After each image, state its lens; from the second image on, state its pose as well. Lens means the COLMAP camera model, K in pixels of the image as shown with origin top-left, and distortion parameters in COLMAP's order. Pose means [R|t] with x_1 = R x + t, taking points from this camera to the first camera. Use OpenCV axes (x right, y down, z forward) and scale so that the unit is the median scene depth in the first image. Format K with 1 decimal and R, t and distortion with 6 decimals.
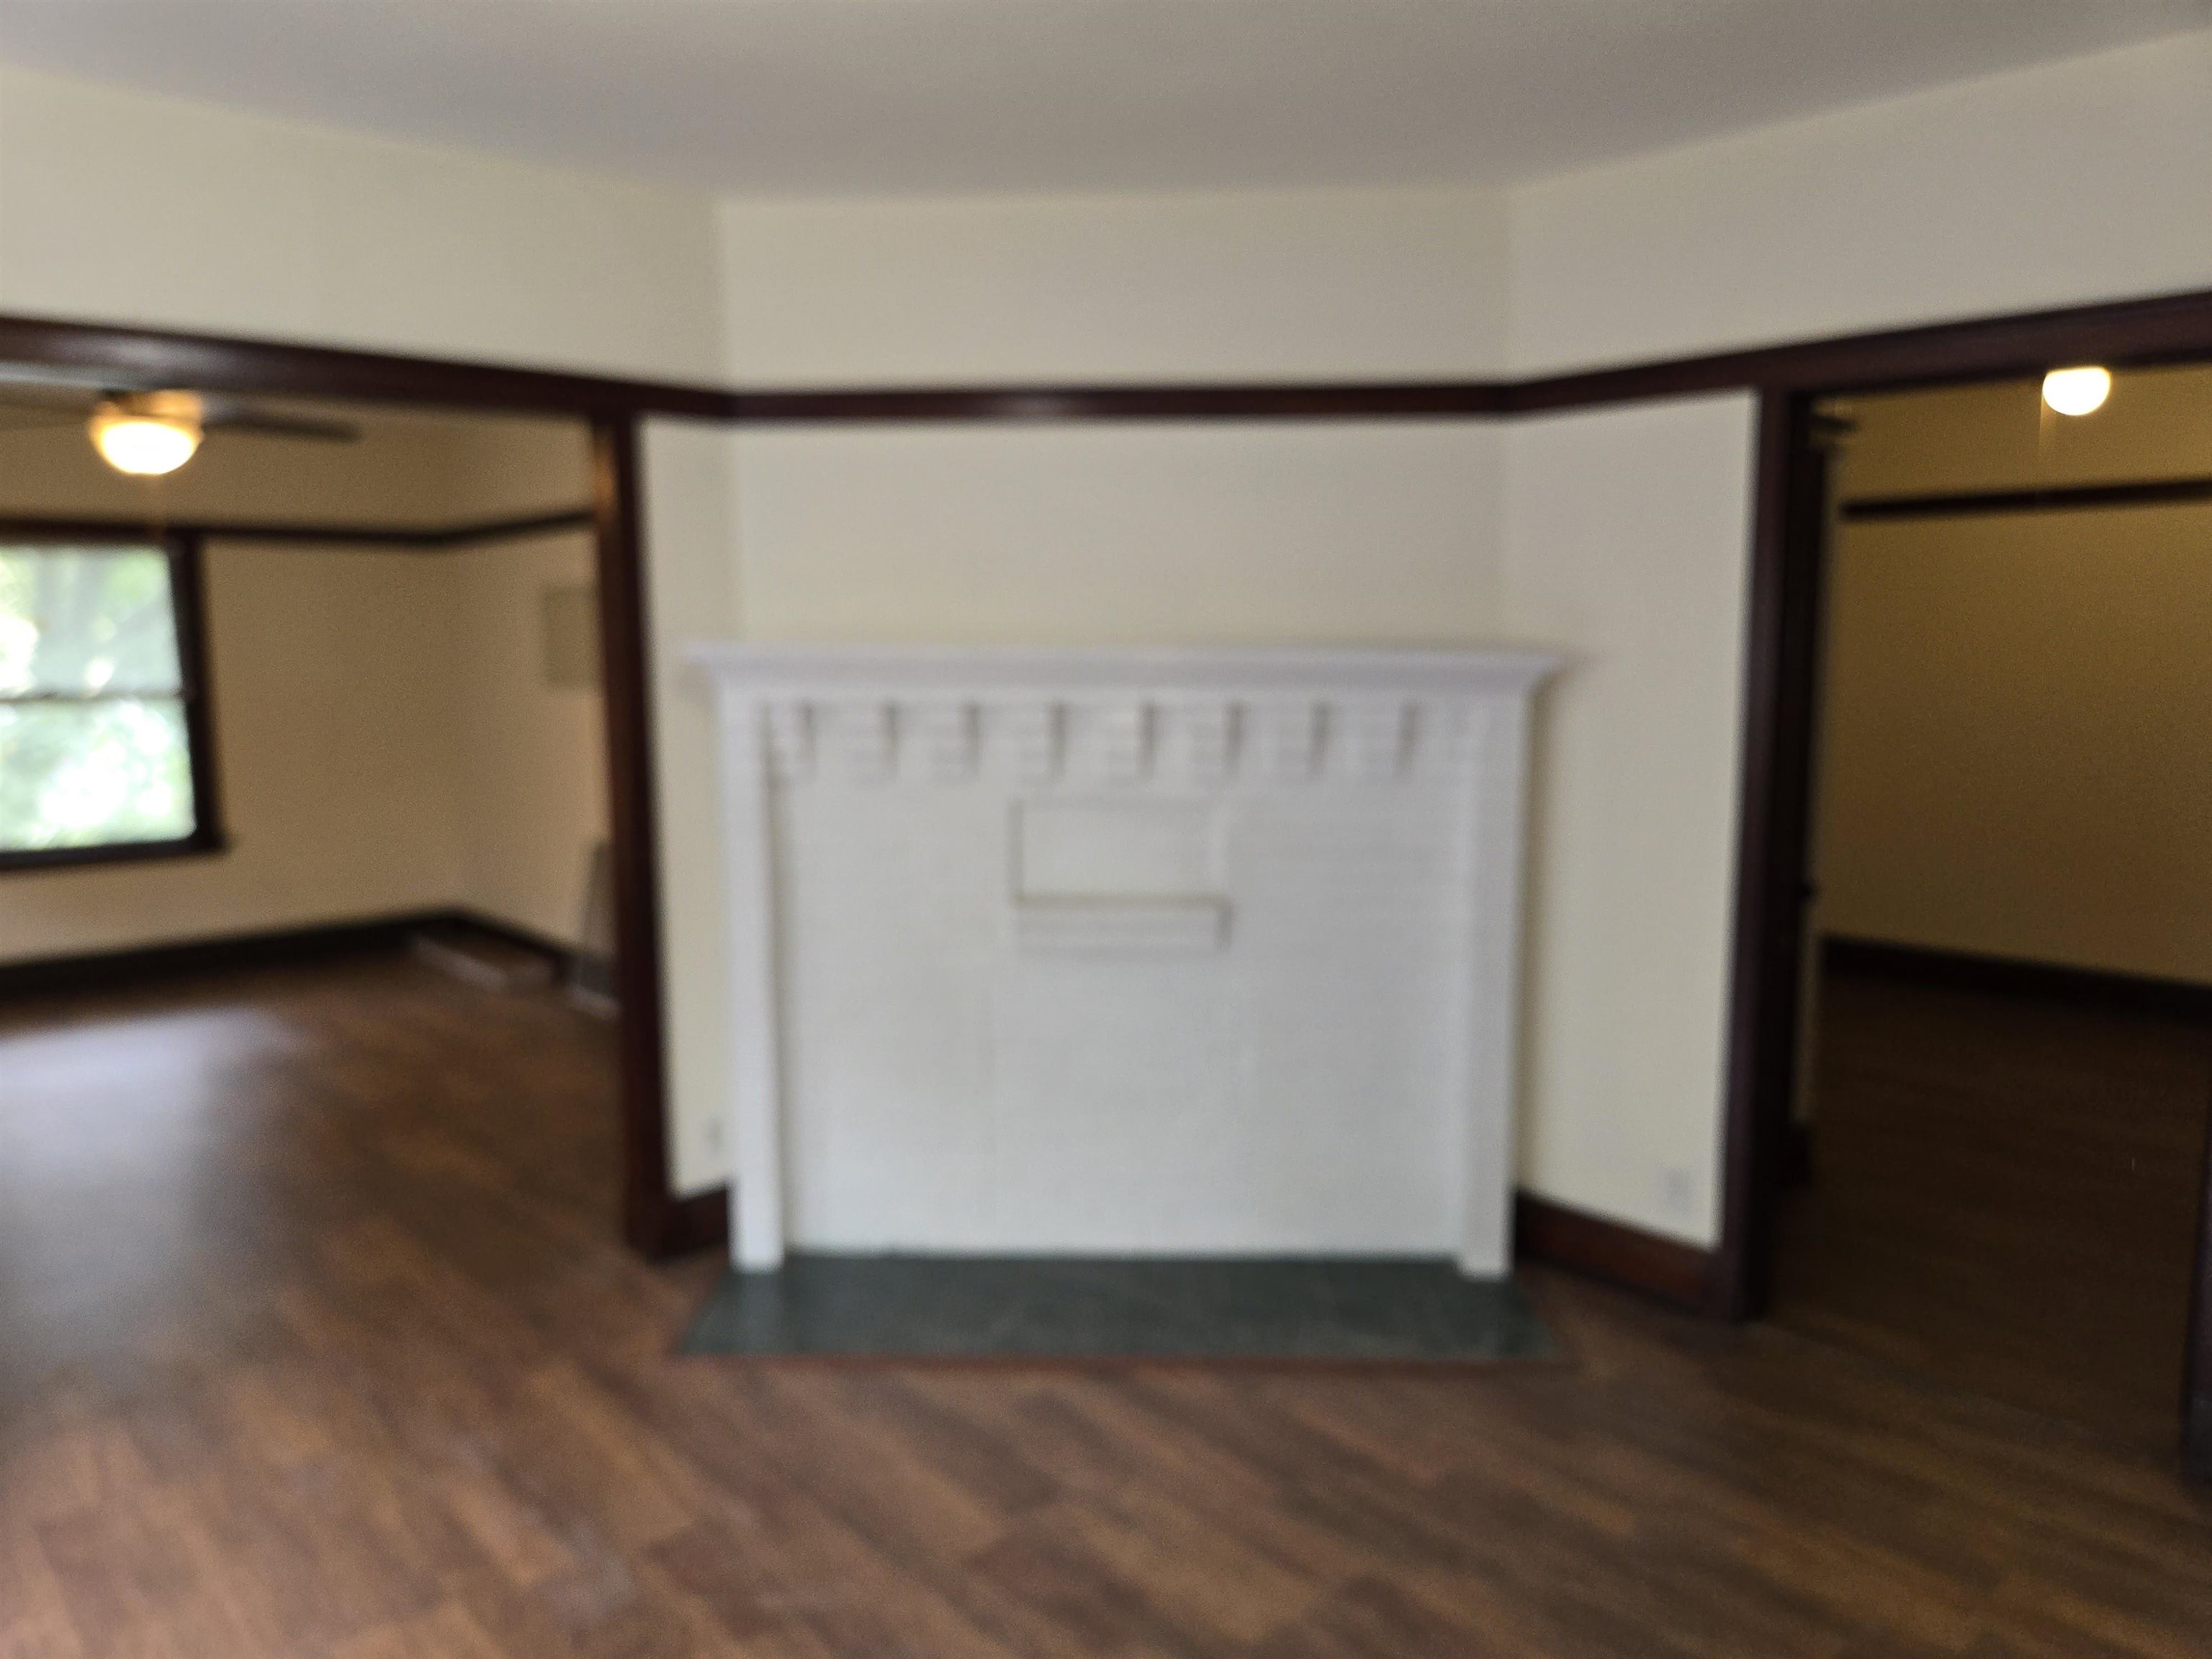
lens RADIAL K [[1552.8, 0, 1079.5], [0, 1552.8, 828.3], [0, 0, 1]] dist [0.007134, -0.004835]
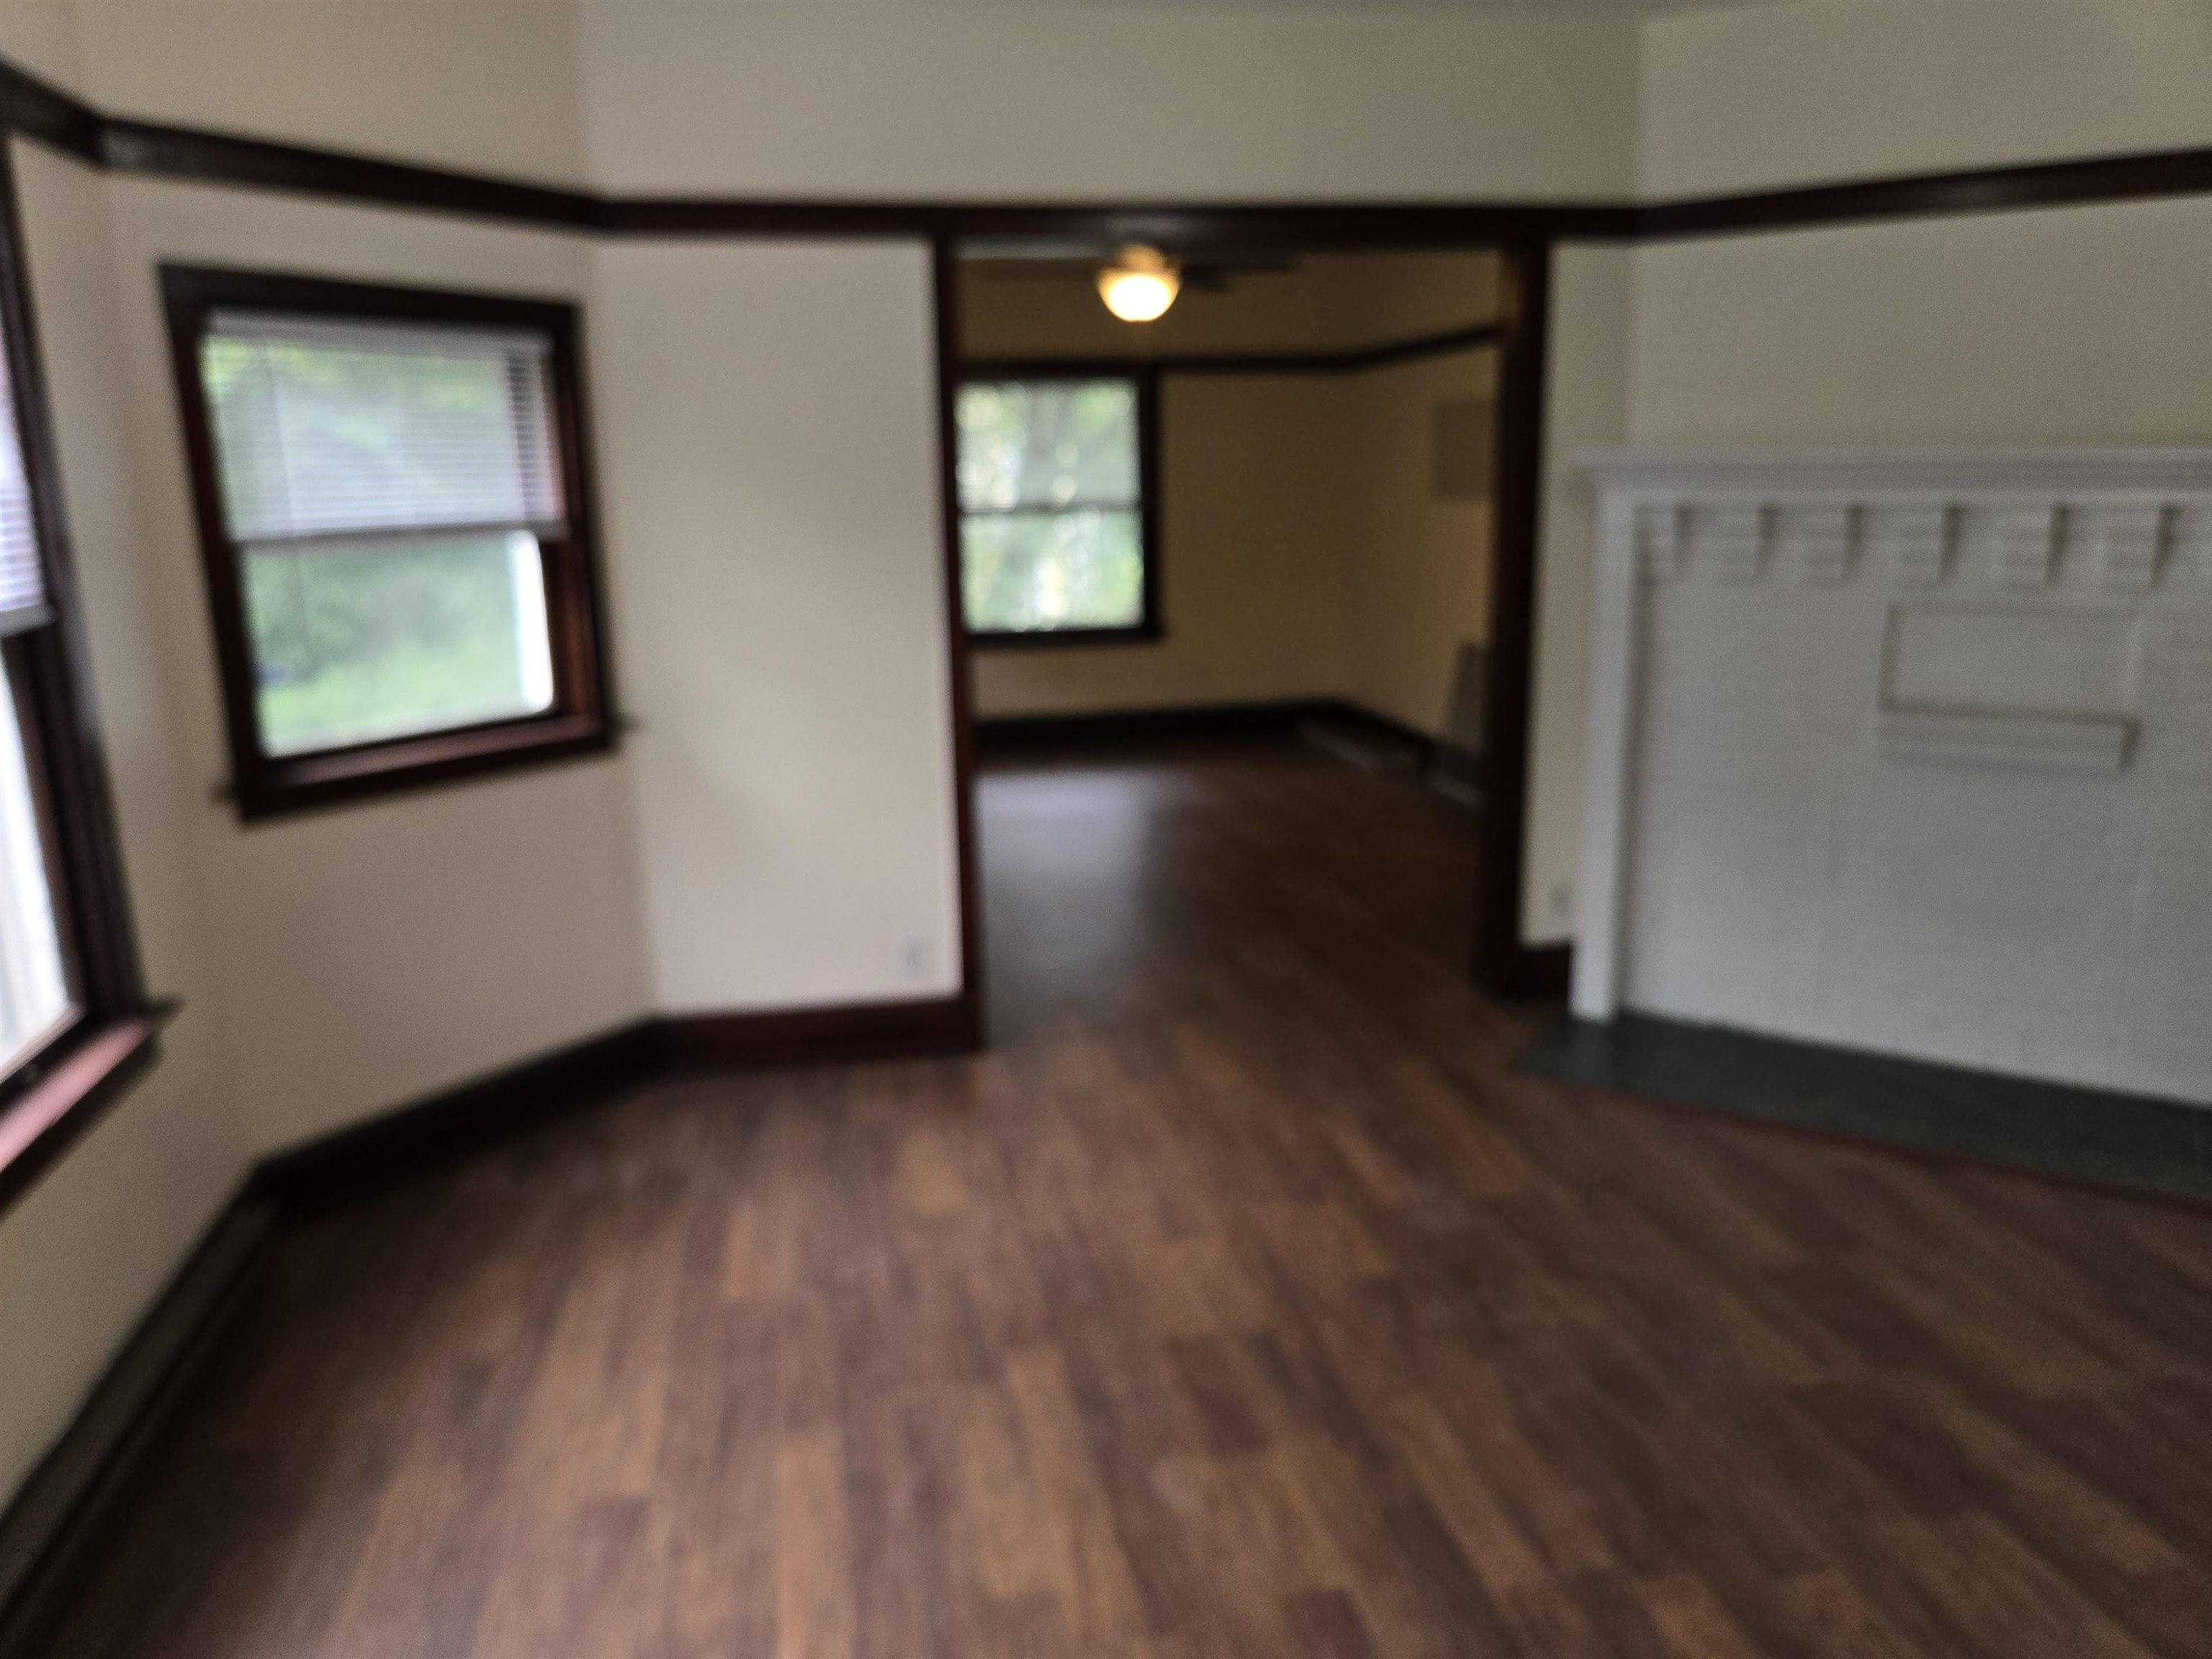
lens RADIAL K [[1552.8, 0, 1079.5], [0, 1552.8, 828.3], [0, 0, 1]] dist [0.007134, -0.004835]
pose [[0.858376, 0.105455, -0.502065, 0.026127], [-0.047758, 0.990821, 0.126463, 0.023916], [0.510793, -0.084575, 0.855534, -0.143840]]
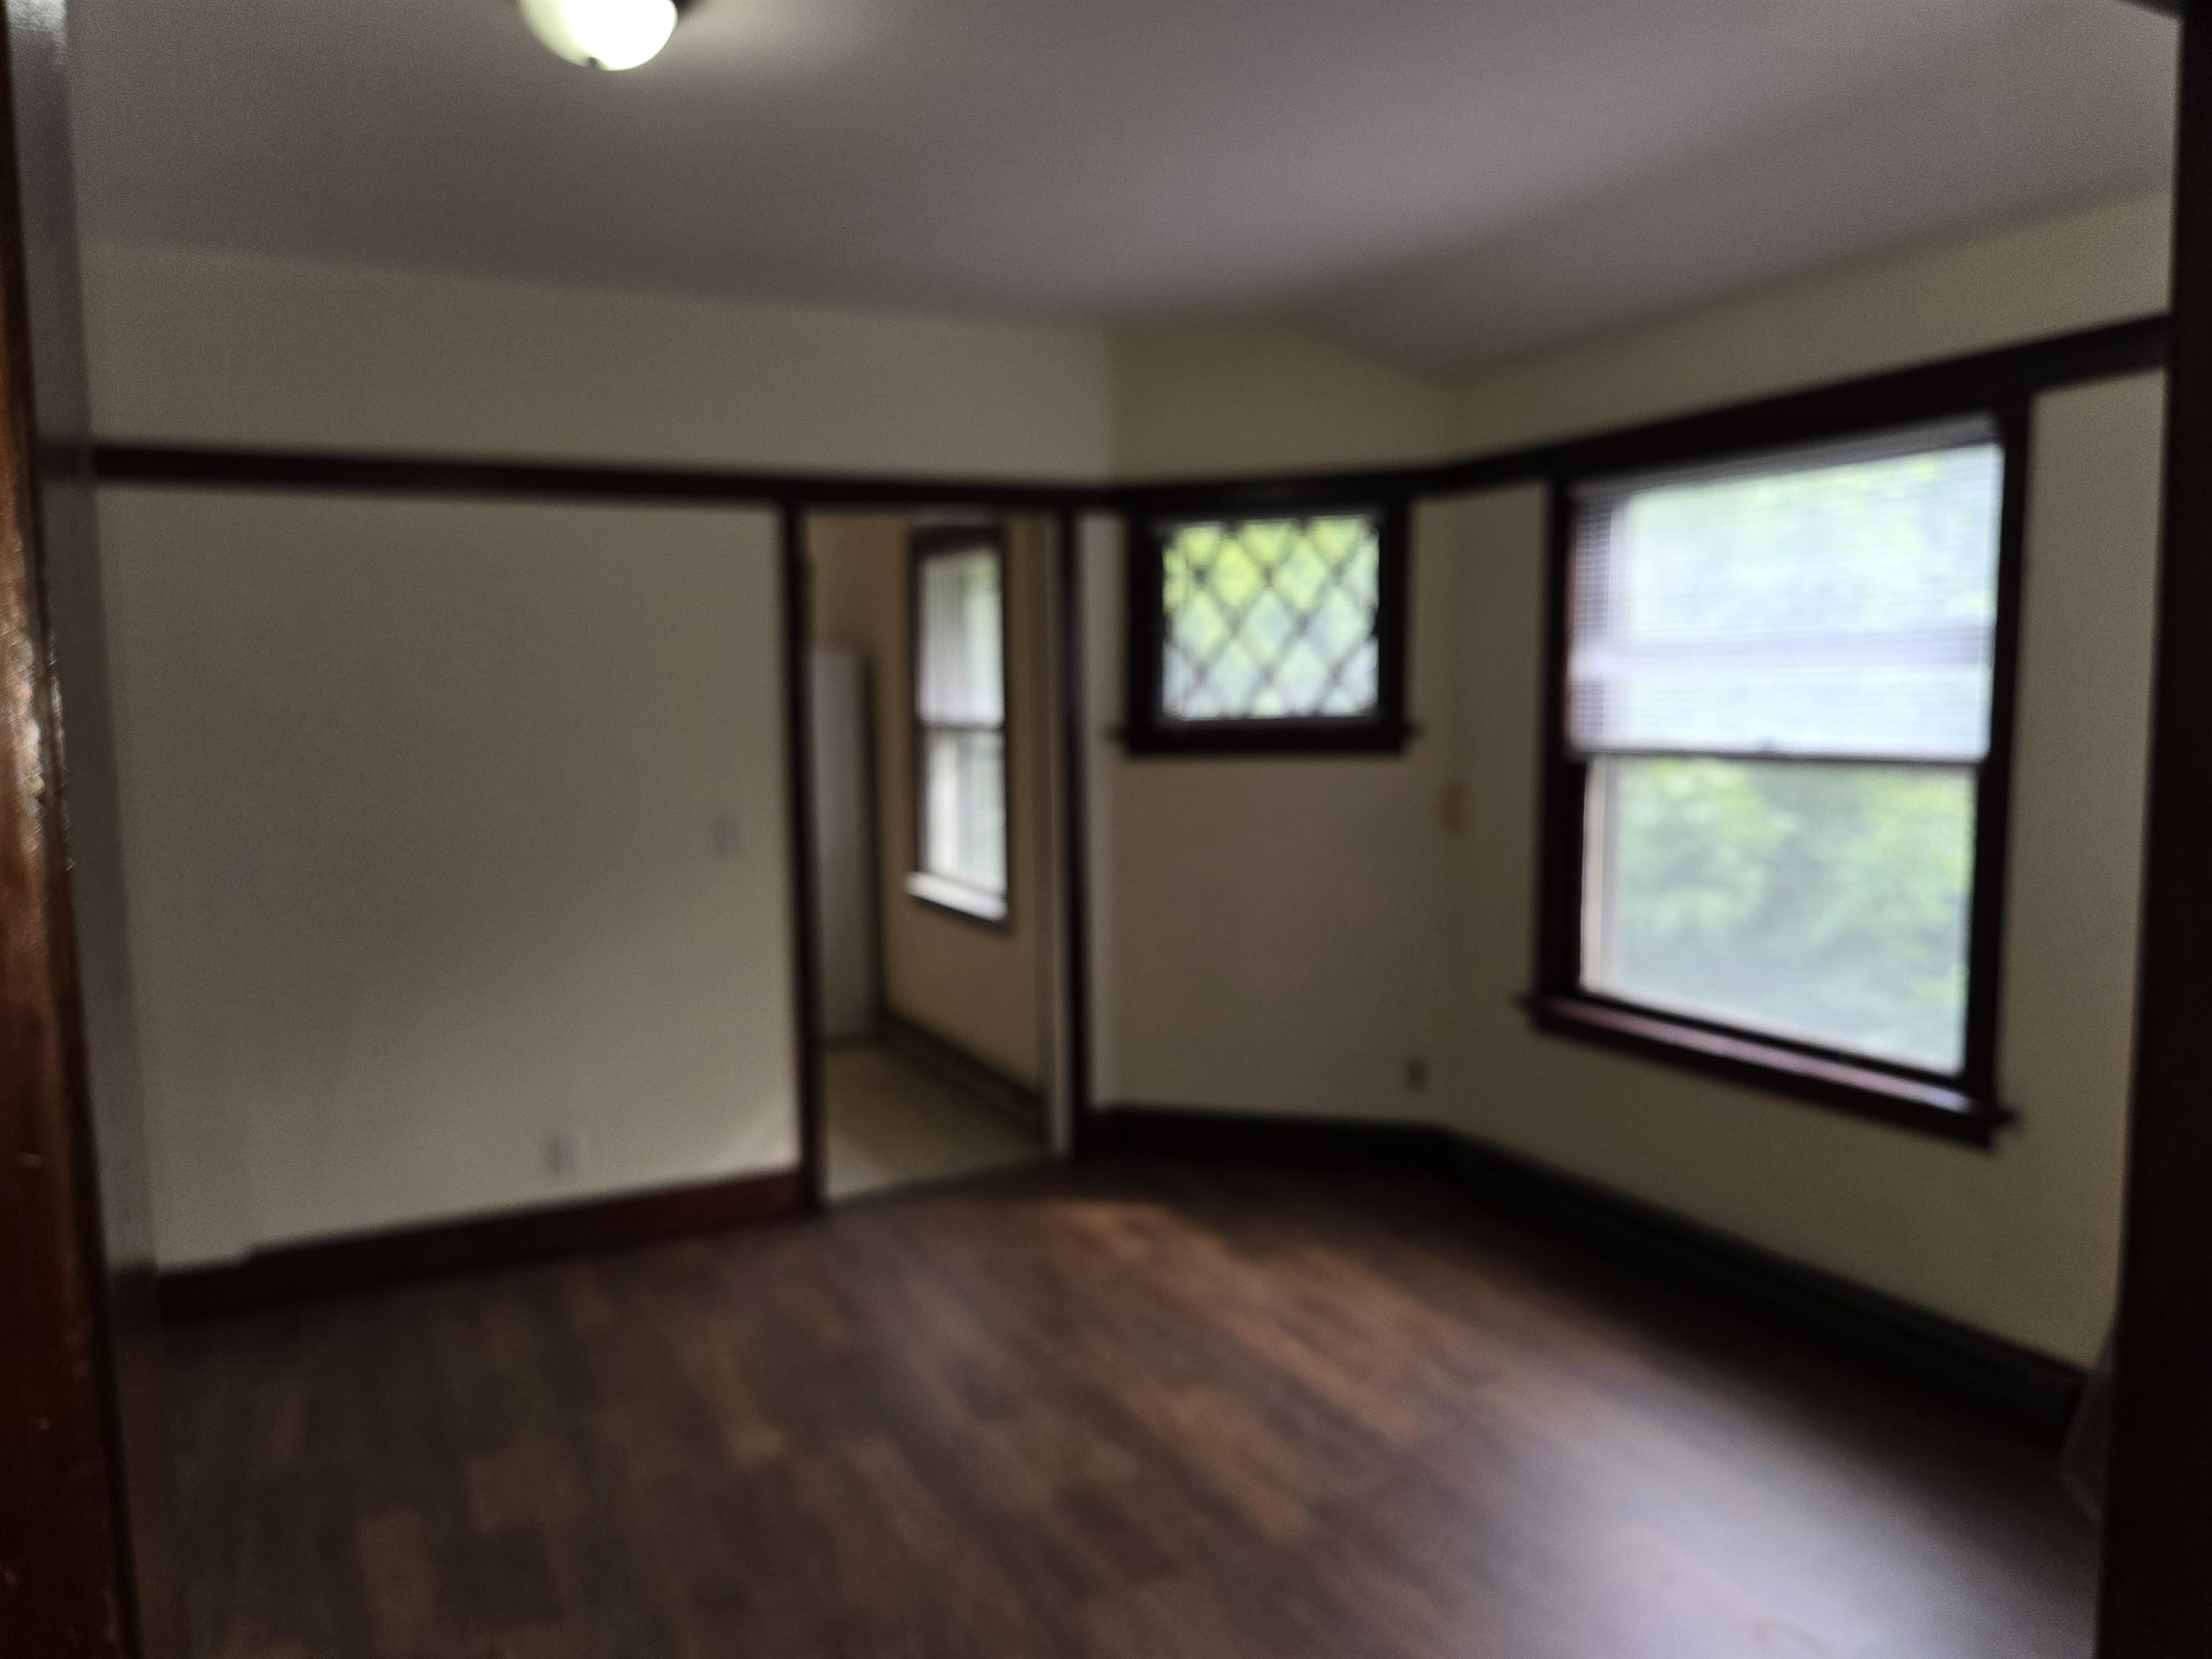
lens RADIAL K [[1442.6, 0, 1092.5], [0, 1442.6, 832.2], [0, 0, 1]] dist [0.080753, -0.069211]
pose [[-0.967400, -0.010443, 0.253037, -0.459769], [0.047040, 0.974354, 0.220051, -0.140991], [-0.248846, 0.224780, -0.942099, 1.187972]]
